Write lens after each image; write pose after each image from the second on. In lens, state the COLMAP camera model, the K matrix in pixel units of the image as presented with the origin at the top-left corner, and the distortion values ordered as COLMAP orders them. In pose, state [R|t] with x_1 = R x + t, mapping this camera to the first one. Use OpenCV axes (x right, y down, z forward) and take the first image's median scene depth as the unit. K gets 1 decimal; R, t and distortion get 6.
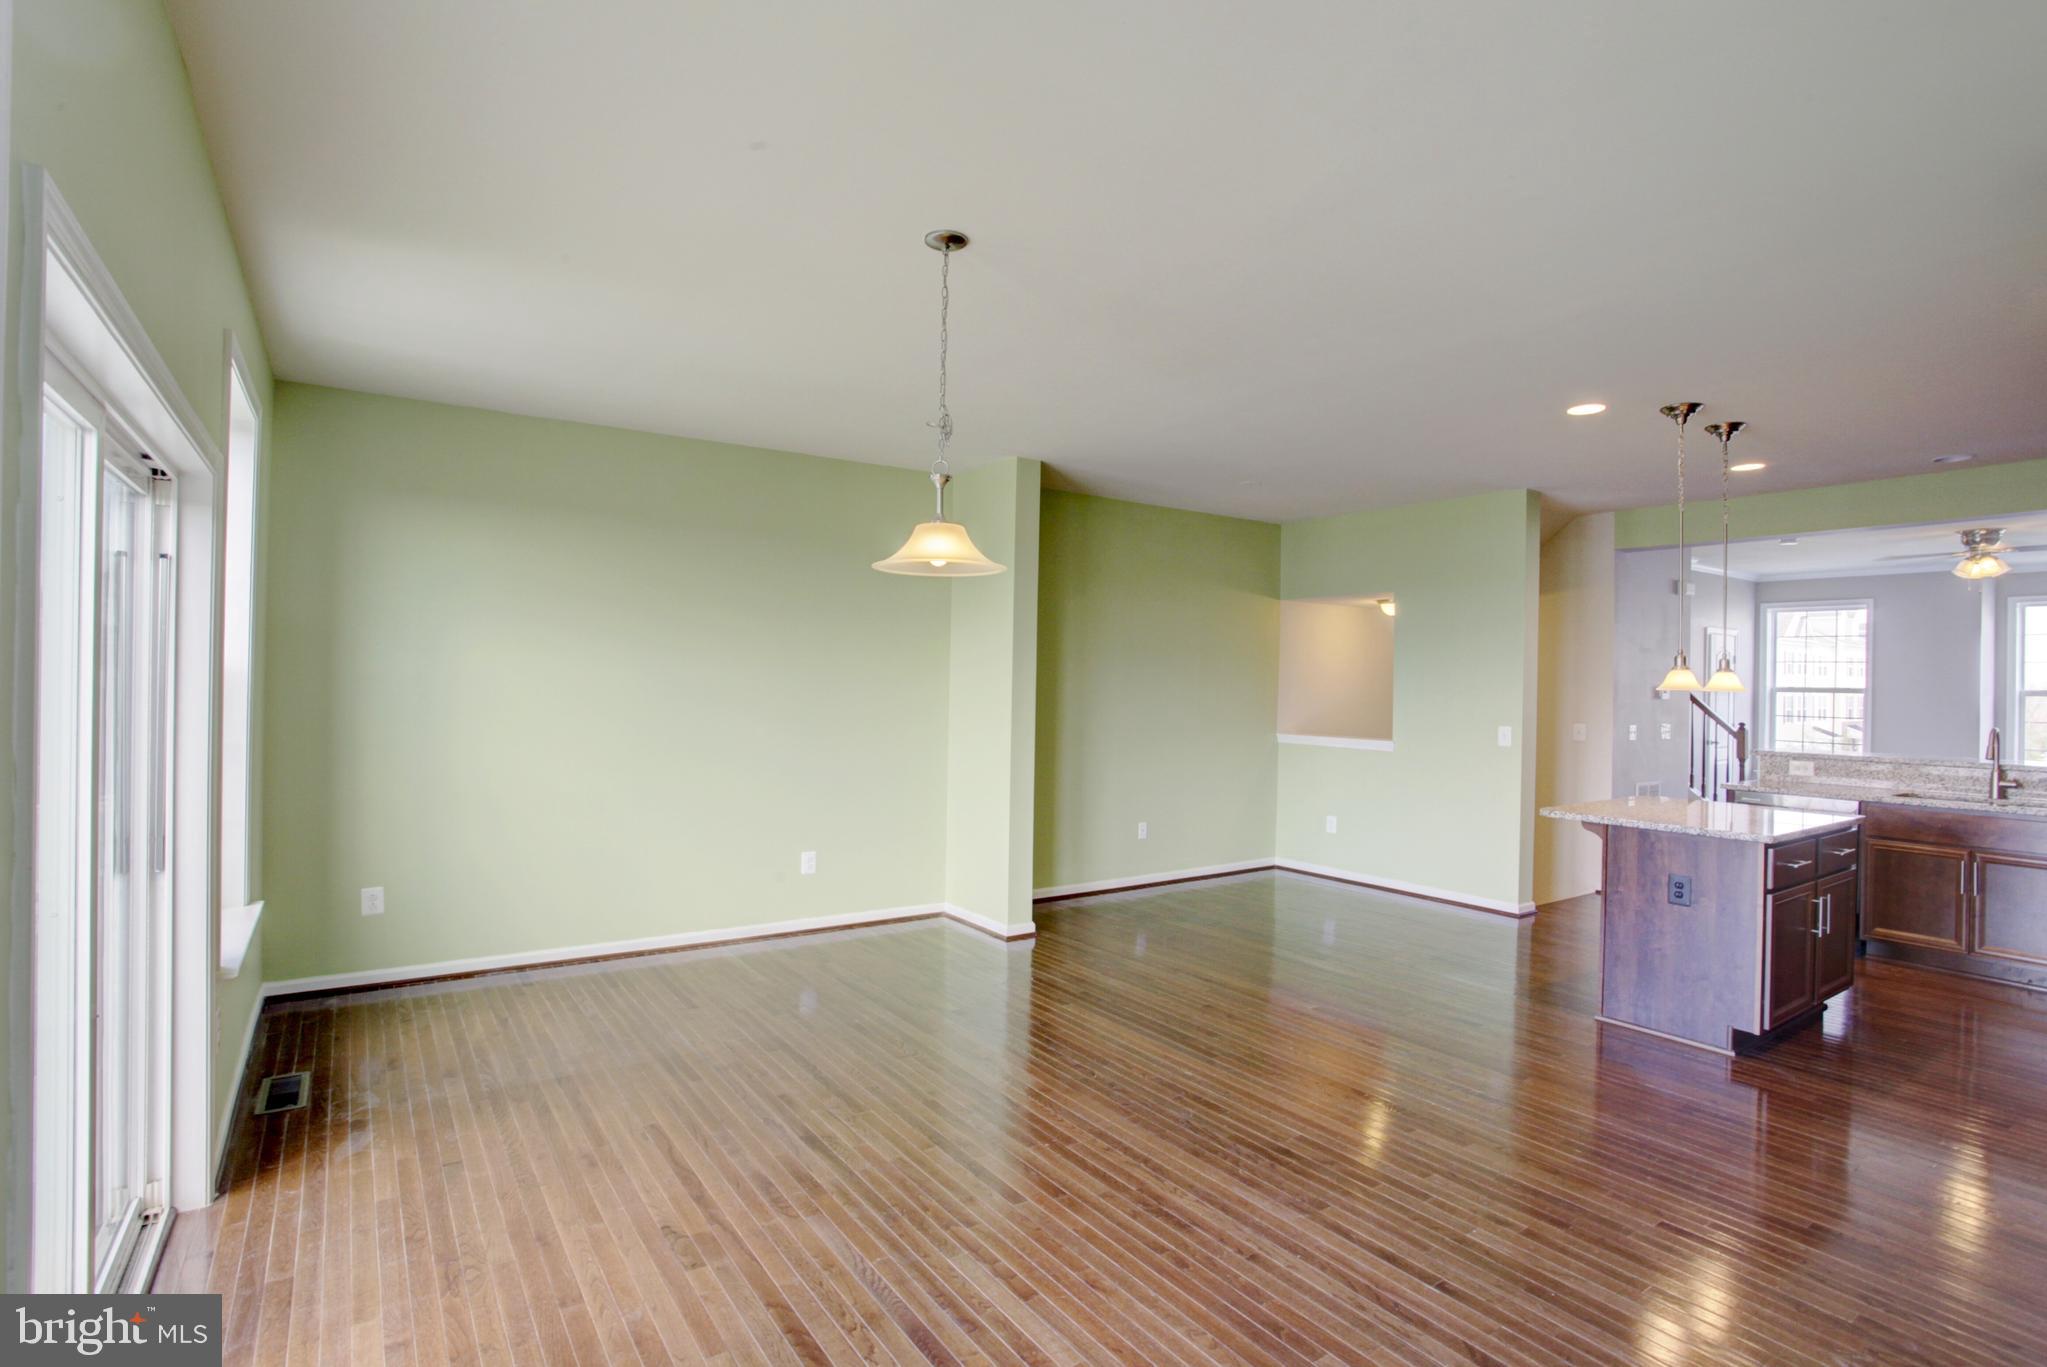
lens RADIAL K [[996.0, 0, 1023.5], [0, 996.0, 683.5], [0, 0, 1]] dist [-0.077582, 0.032397]
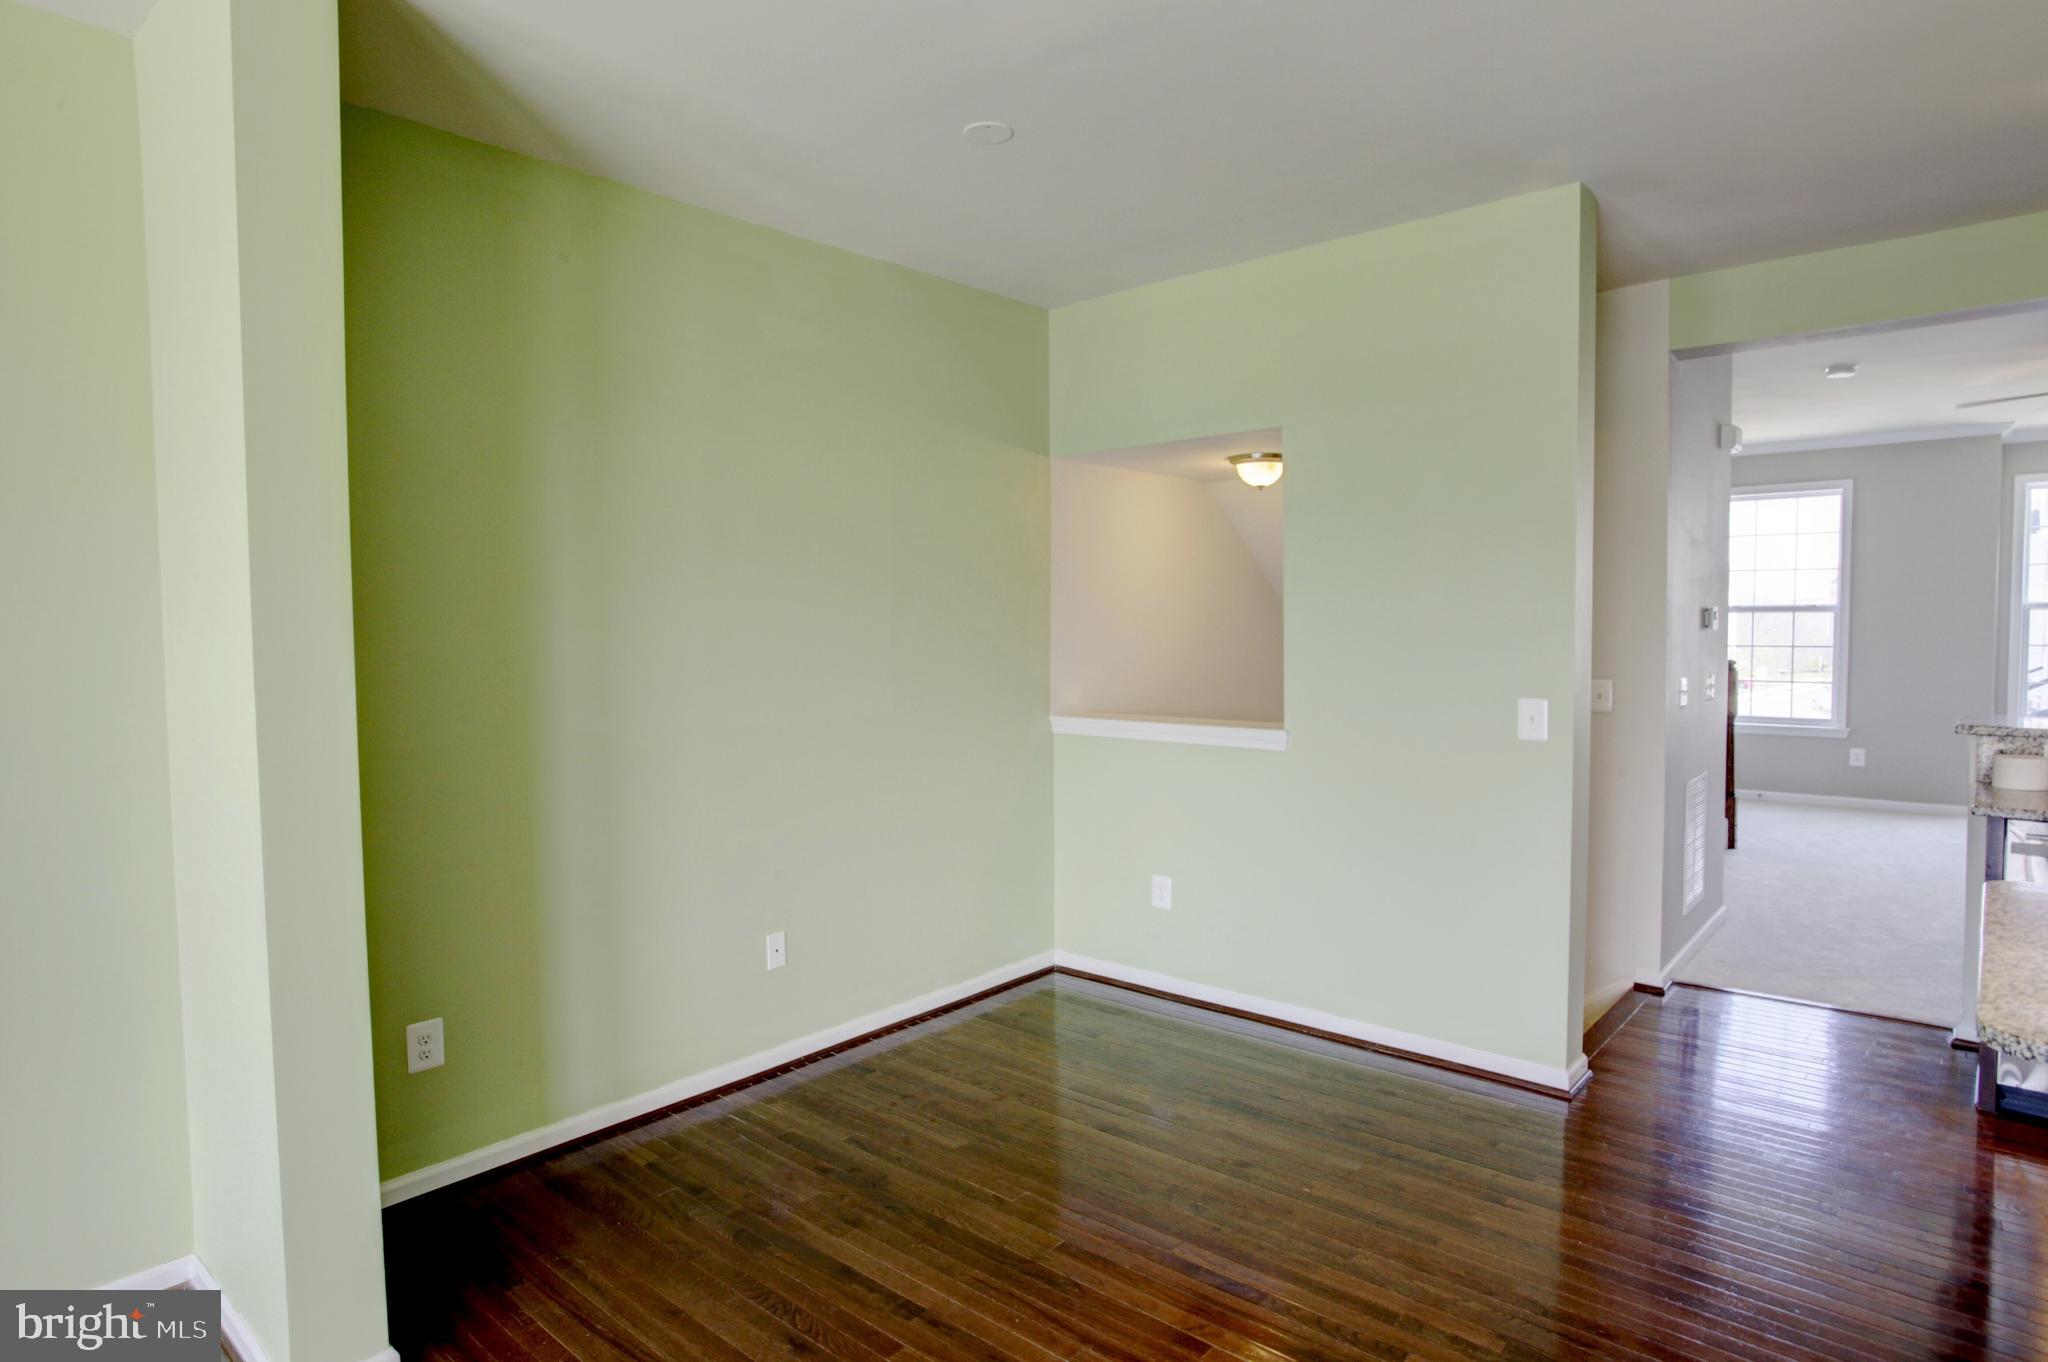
lens RADIAL K [[1141.0, 0, 1024.0], [0, 1141.0, 681.0], [0, 0, 1]] dist [-0.001556, -0.000206]
pose [[0.967717, -0.038712, 0.249050, 0.095298], [0.025992, 0.998194, 0.054164, -0.000348], [-0.250697, -0.045942, 0.966975, 0.430273]]
